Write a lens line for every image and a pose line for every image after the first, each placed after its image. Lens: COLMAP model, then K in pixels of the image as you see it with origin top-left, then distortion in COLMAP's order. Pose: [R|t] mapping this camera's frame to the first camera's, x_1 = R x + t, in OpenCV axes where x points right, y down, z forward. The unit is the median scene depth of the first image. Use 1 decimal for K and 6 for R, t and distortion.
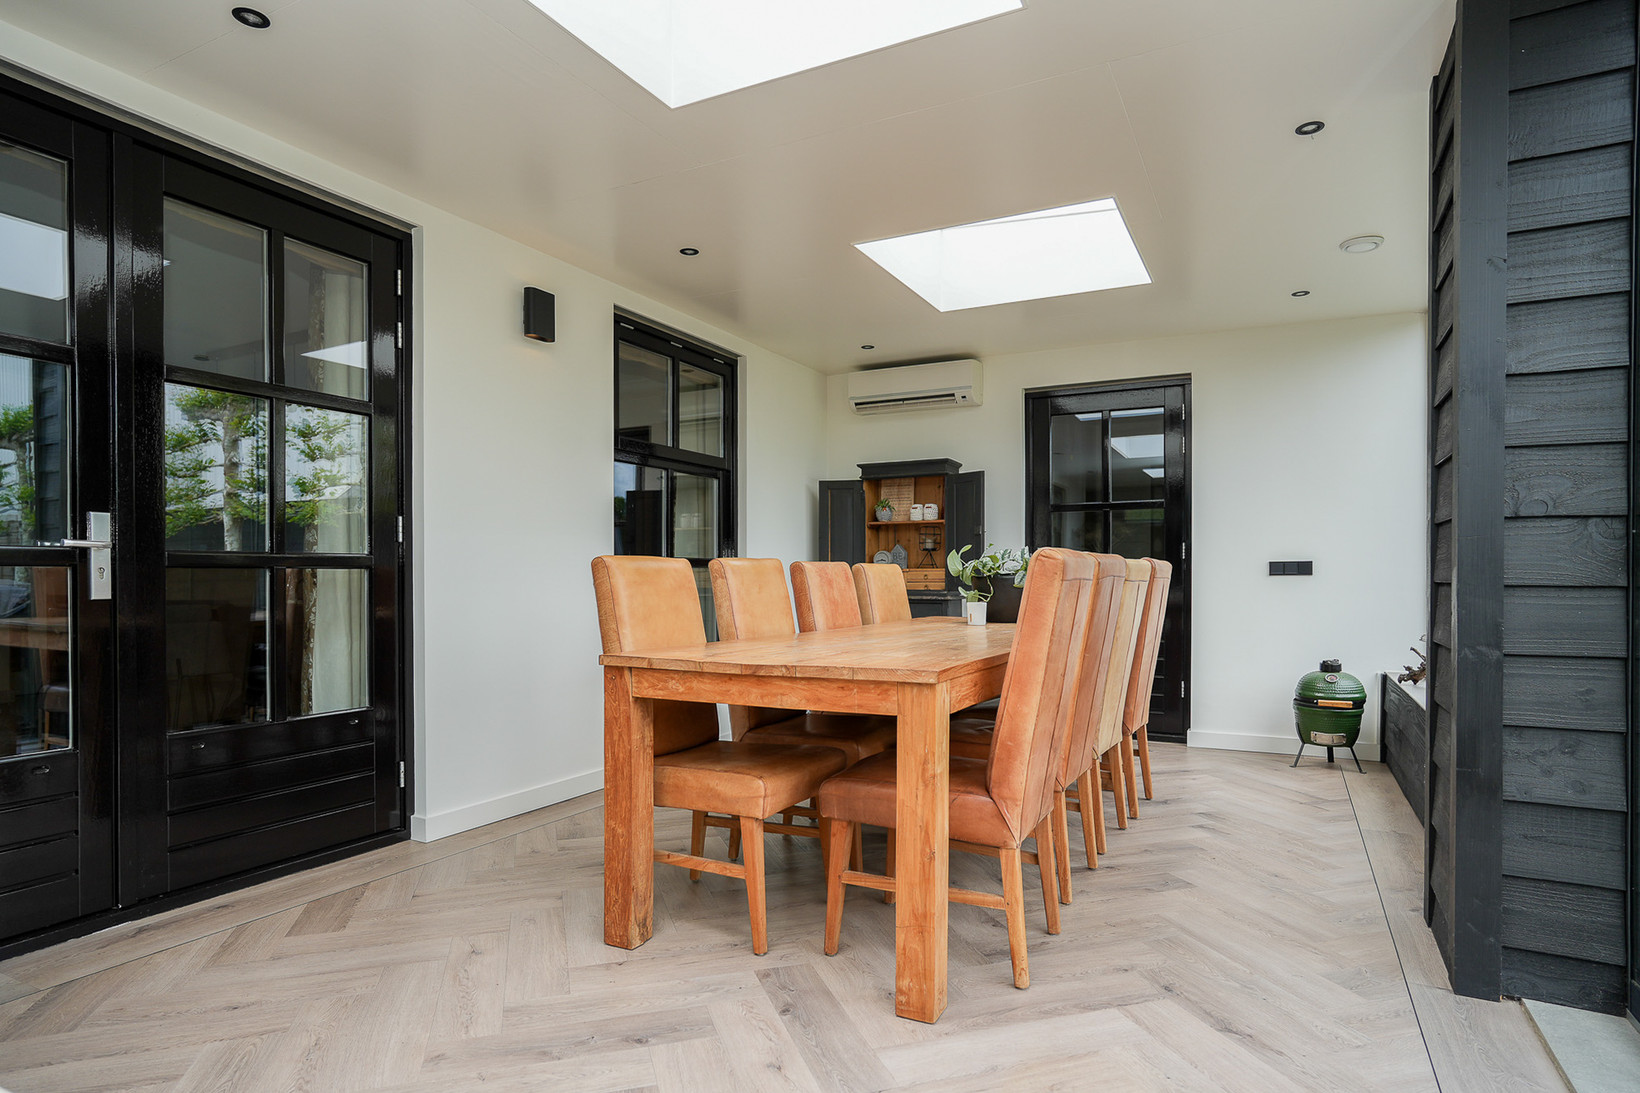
lens RADIAL K [[899.2, 0, 810.2], [0, 899.2, 551.8], [0, 0, 1]] dist [-0.045189, 0.026672]
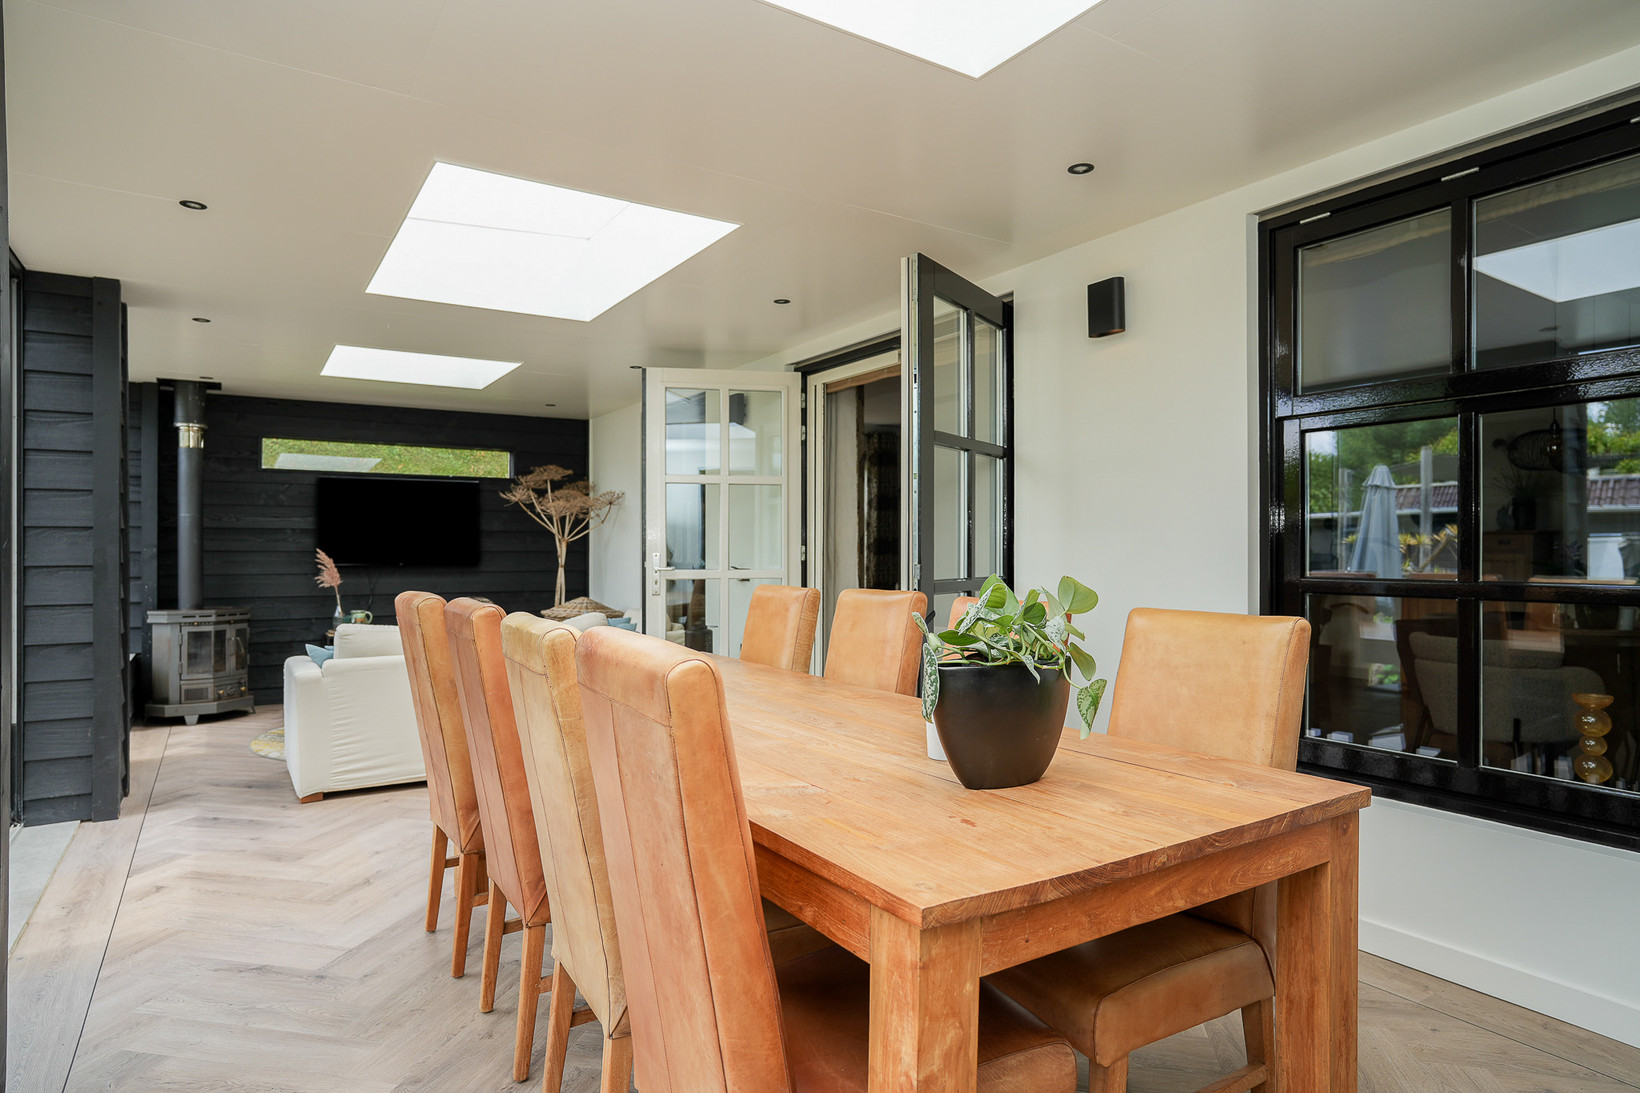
lens RADIAL K [[899.2, 0, 810.2], [0, 899.2, 551.8], [0, 0, 1]] dist [-0.045189, 0.026672]
pose [[-0.477449, 0.001776, -0.878658, 1.126730], [0.016259, 0.999845, -0.006814, -0.038353], [0.878509, -0.017539, -0.477404, 2.154692]]
